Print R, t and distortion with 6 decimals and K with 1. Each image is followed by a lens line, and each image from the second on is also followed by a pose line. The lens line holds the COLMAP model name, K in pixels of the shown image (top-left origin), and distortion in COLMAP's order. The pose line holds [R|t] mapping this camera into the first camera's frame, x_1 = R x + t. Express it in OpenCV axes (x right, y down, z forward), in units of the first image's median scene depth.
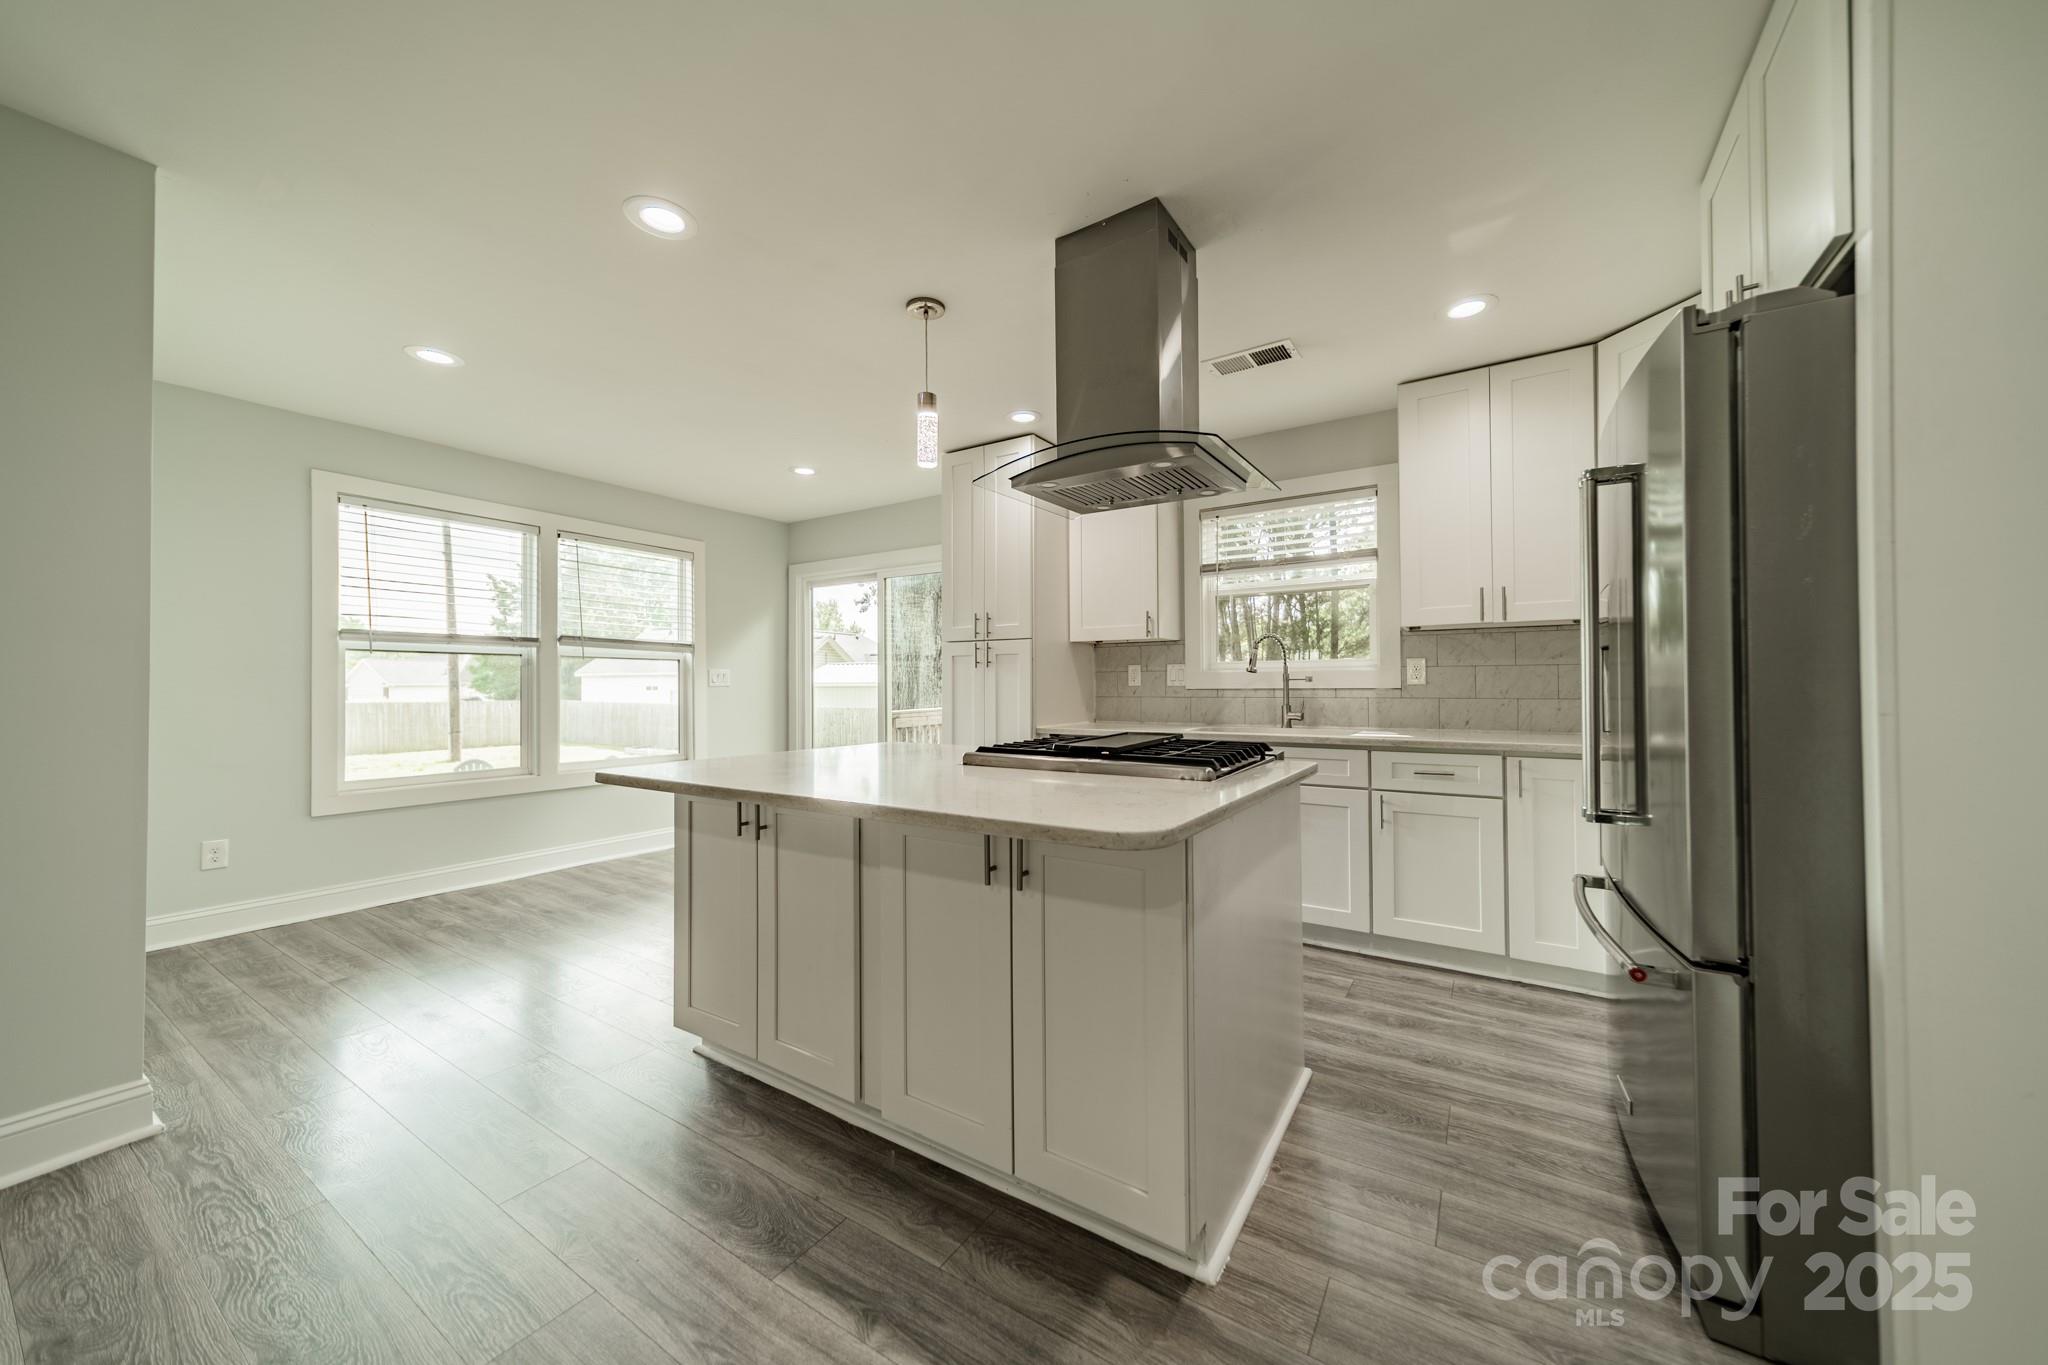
lens RADIAL K [[722.9, 0, 1030.6], [0, 722.9, 678.6], [0, 0, 1]] dist [0.014180, 0.000090]
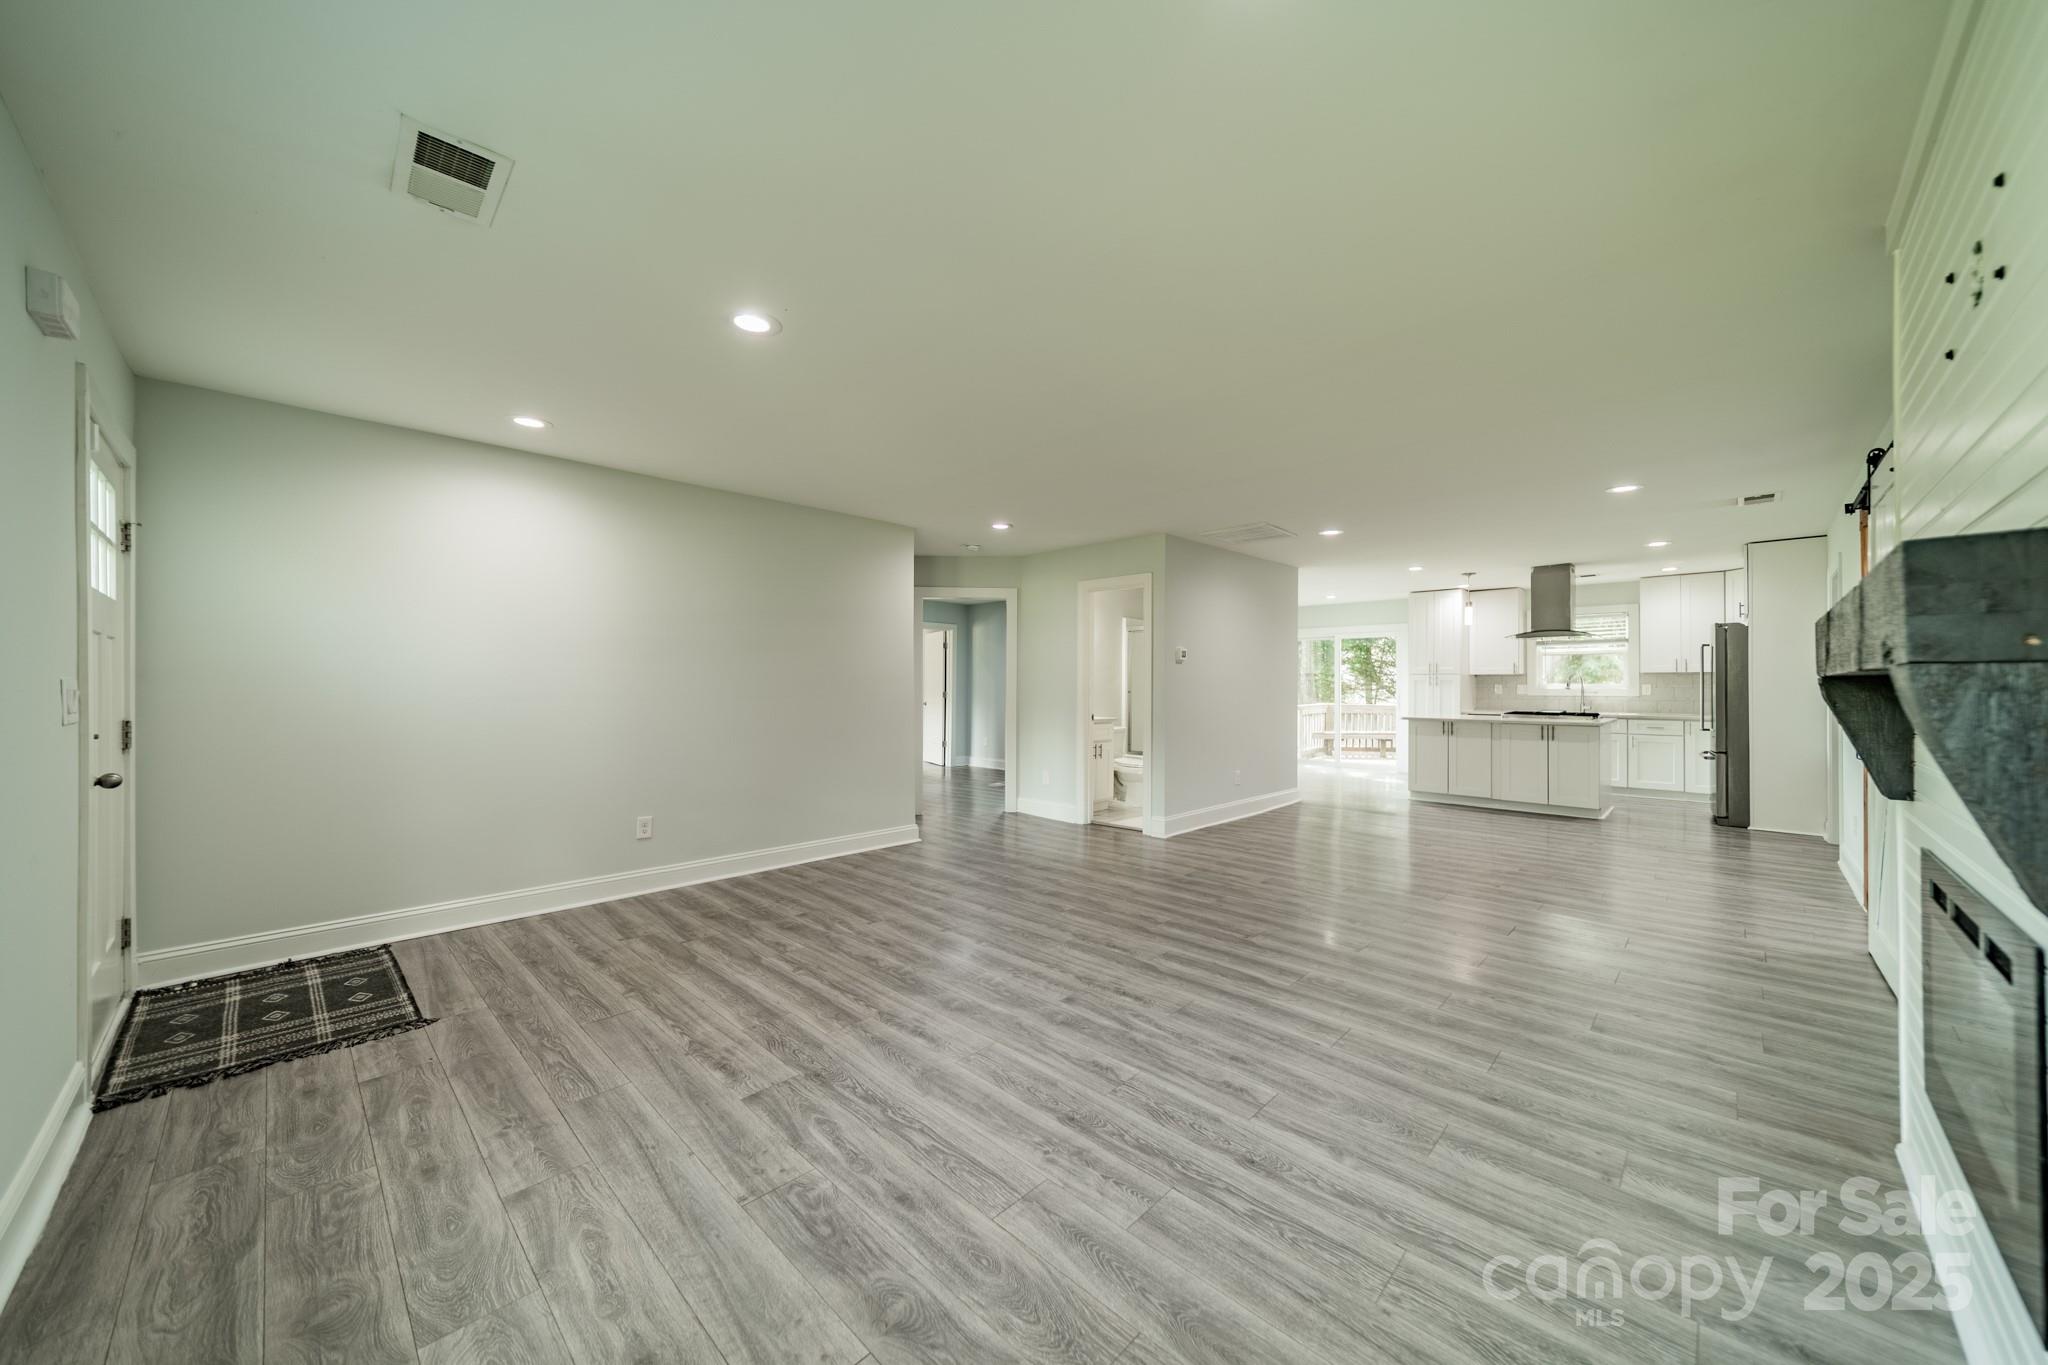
lens RADIAL K [[722.9, 0, 1038.2], [0, 722.9, 683.9], [0, 0, 1]] dist [0.014180, 0.000090]
pose [[0.982835, 0.005052, -0.184417, -0.921070], [-0.004139, 0.999977, 0.005339, -0.030271], [0.184440, -0.004484, 0.982834, -1.607539]]
